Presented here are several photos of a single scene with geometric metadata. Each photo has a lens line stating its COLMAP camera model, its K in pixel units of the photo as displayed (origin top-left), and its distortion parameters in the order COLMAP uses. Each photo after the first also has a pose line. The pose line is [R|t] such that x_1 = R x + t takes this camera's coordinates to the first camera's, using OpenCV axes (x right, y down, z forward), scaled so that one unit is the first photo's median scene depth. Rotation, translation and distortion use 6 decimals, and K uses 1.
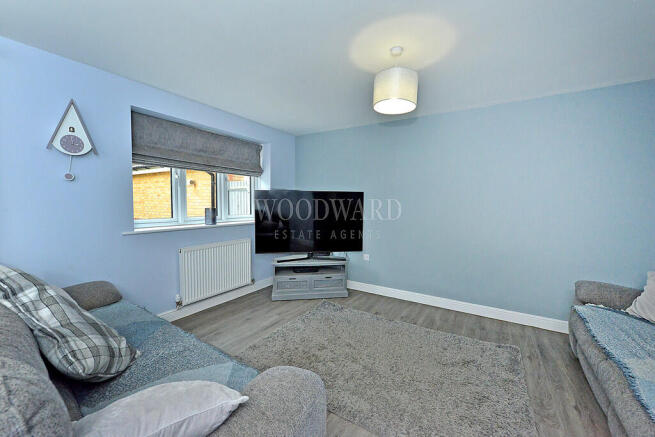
lens RADIAL K [[260.1, 0, 331.2], [0, 260.1, 218.0], [0, 0, 1]] dist [0.001561, -0.000012]
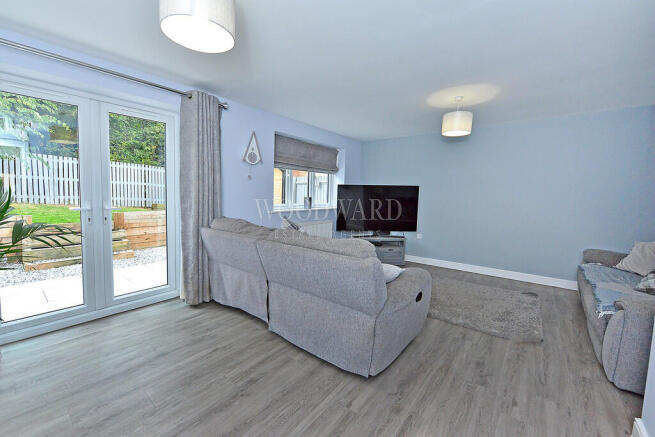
lens RADIAL K [[260.1, 0, 323.6], [0, 260.1, 215.4], [0, 0, 1]] dist [0.001561, -0.000012]
pose [[0.992114, 0.017298, -0.124142, -0.201755], [-0.014691, 0.999653, 0.021885, 0.029014], [0.124477, -0.019889, 0.992023, -0.391595]]
